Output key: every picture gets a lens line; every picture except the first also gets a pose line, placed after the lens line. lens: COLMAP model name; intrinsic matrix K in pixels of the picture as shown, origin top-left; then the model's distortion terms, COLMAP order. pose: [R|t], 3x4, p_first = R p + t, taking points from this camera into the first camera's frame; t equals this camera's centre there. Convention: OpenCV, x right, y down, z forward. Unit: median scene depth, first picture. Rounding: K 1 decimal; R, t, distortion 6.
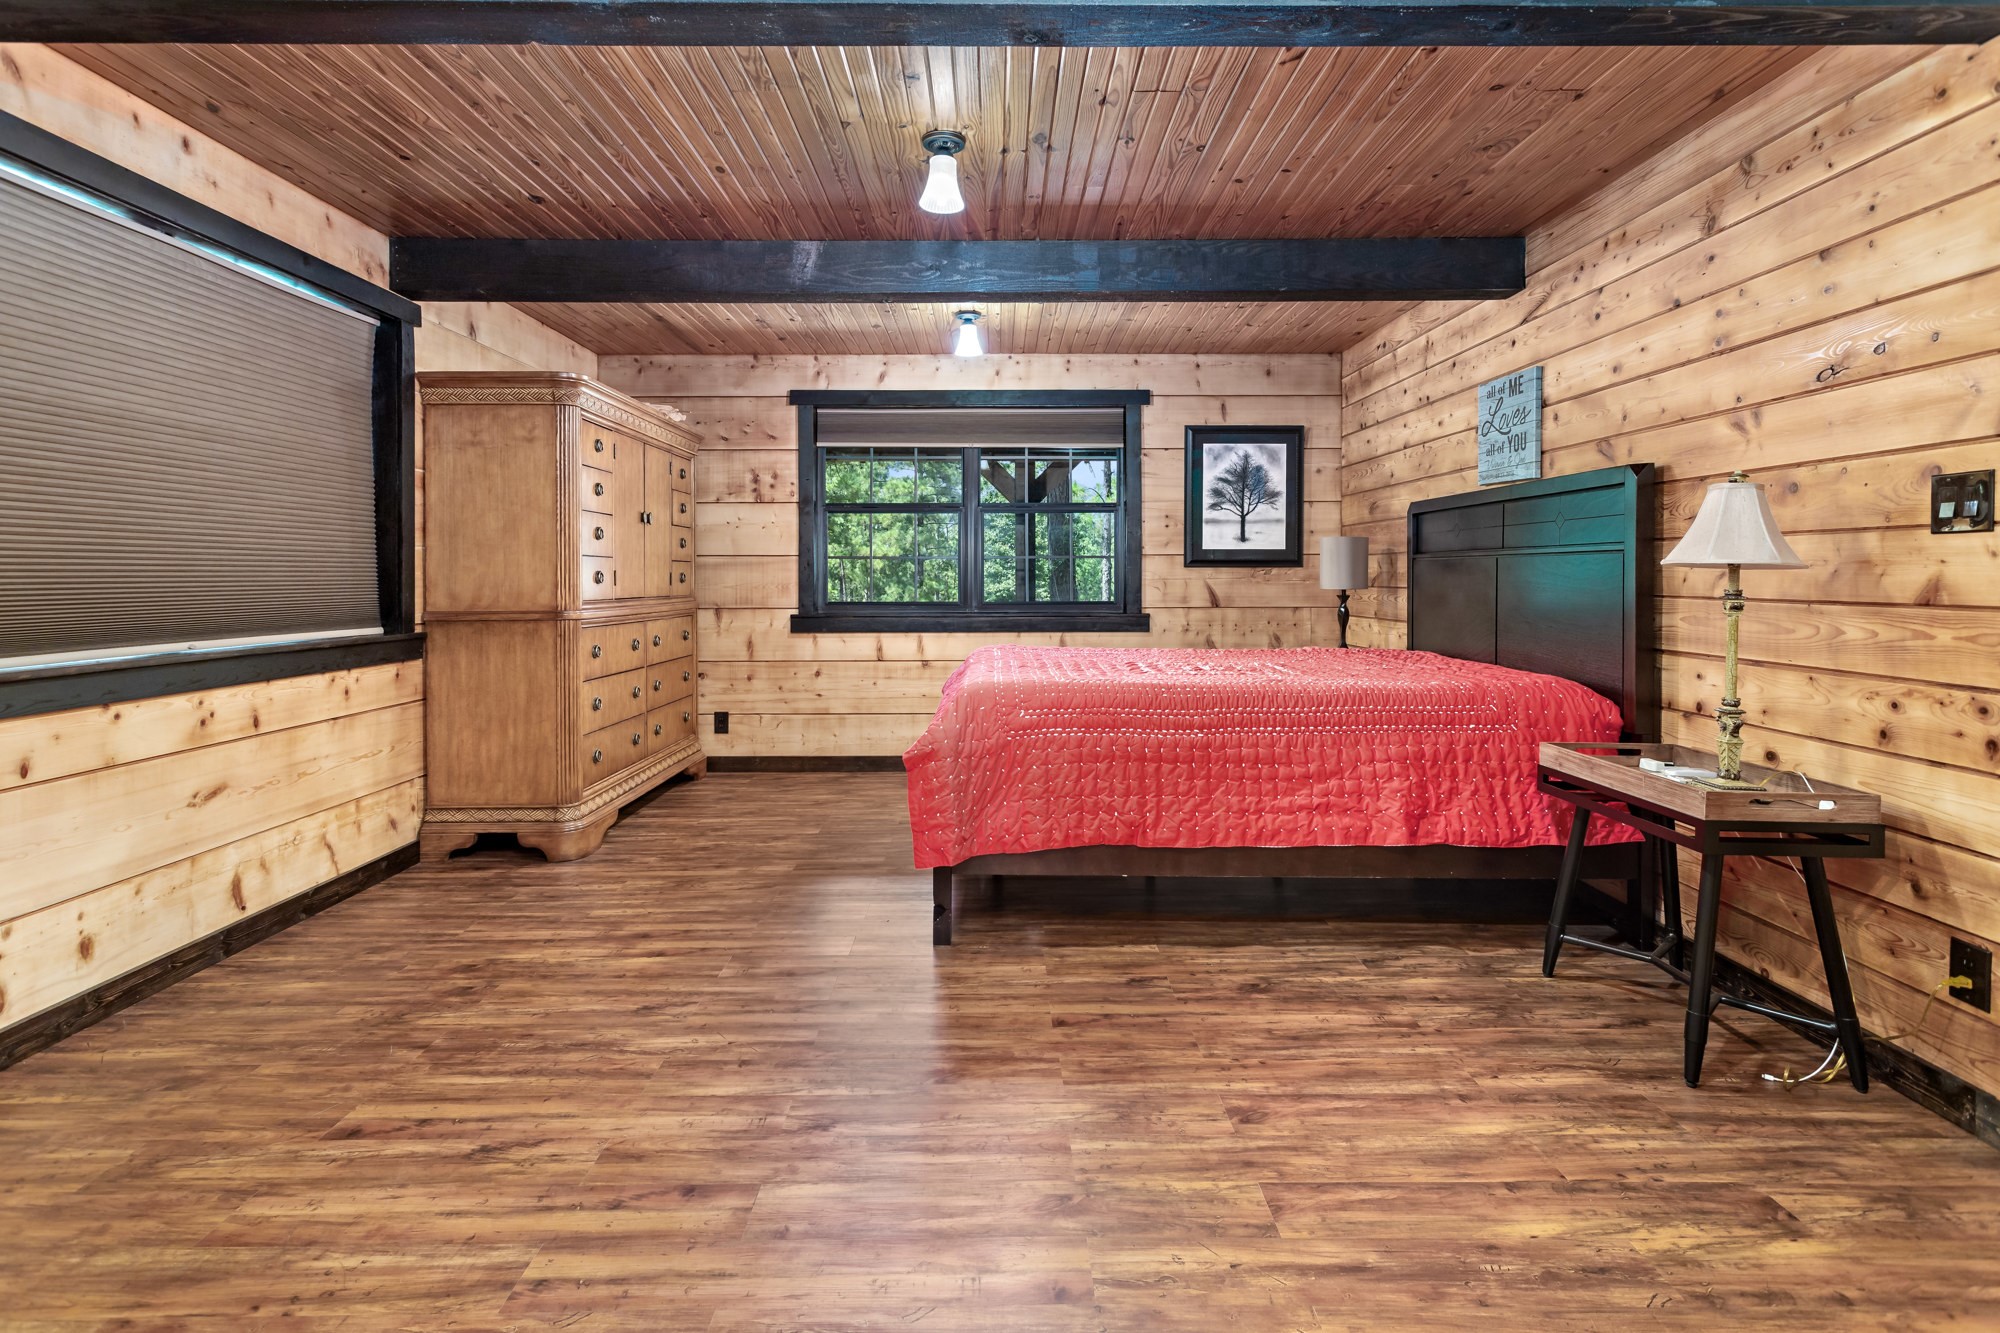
lens RADIAL K [[956.5, 0, 999.2], [0, 956.5, 583.6], [0, 0, 1]] dist [-0.003349, -0.000611]
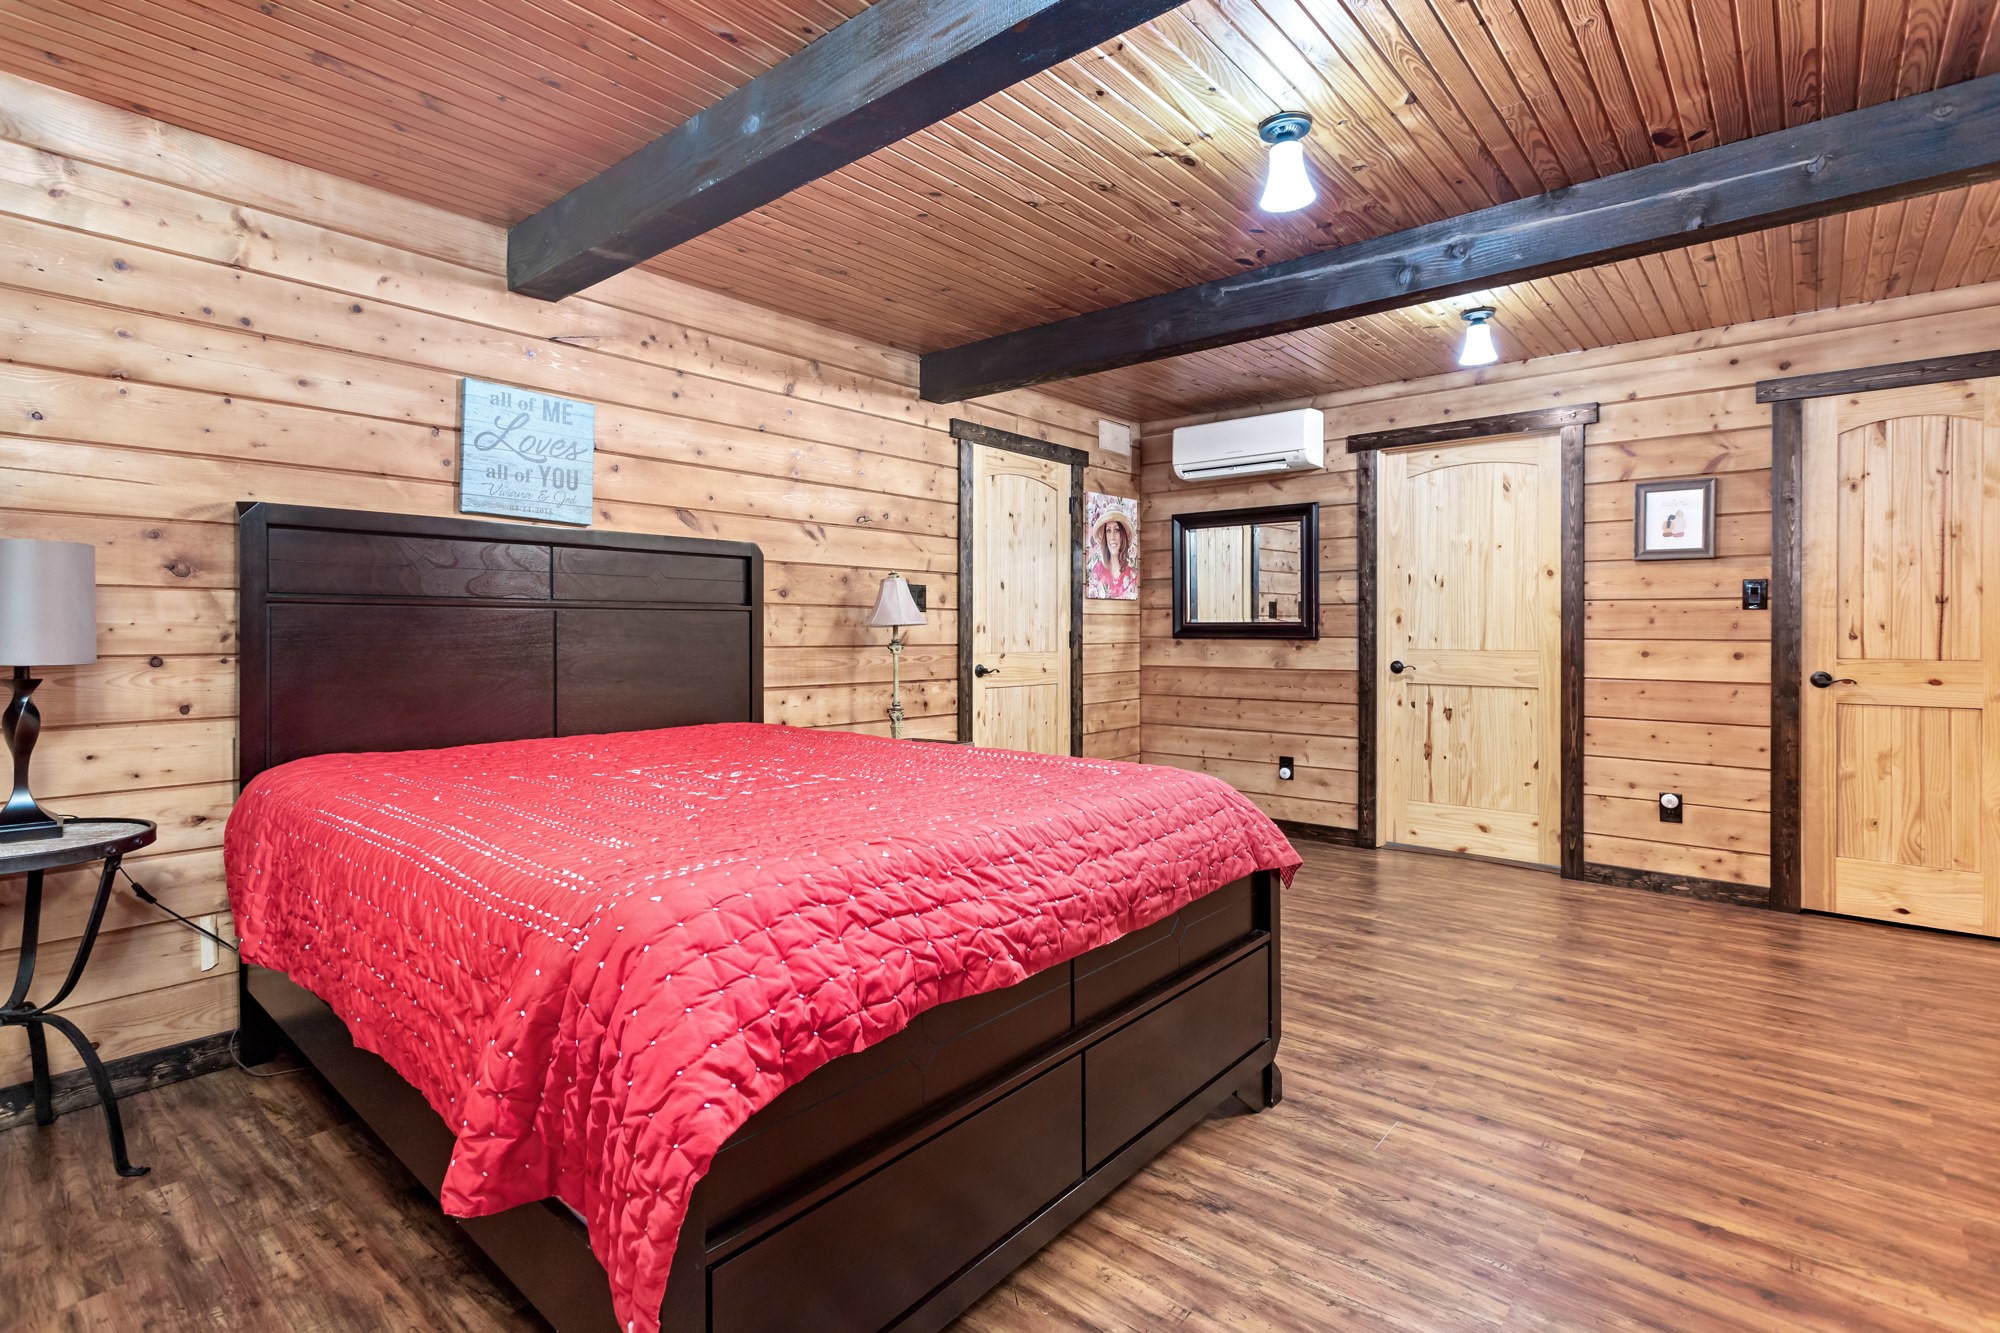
lens RADIAL K [[956.5, 0, 987.6], [0, 956.5, 645.3], [0, 0, 1]] dist [-0.003349, -0.000611]
pose [[-0.750419, -0.007656, 0.660918, -0.456701], [0.006934, 0.999787, 0.019454, -0.014373], [-0.660926, 0.019181, -0.750206, 1.967308]]
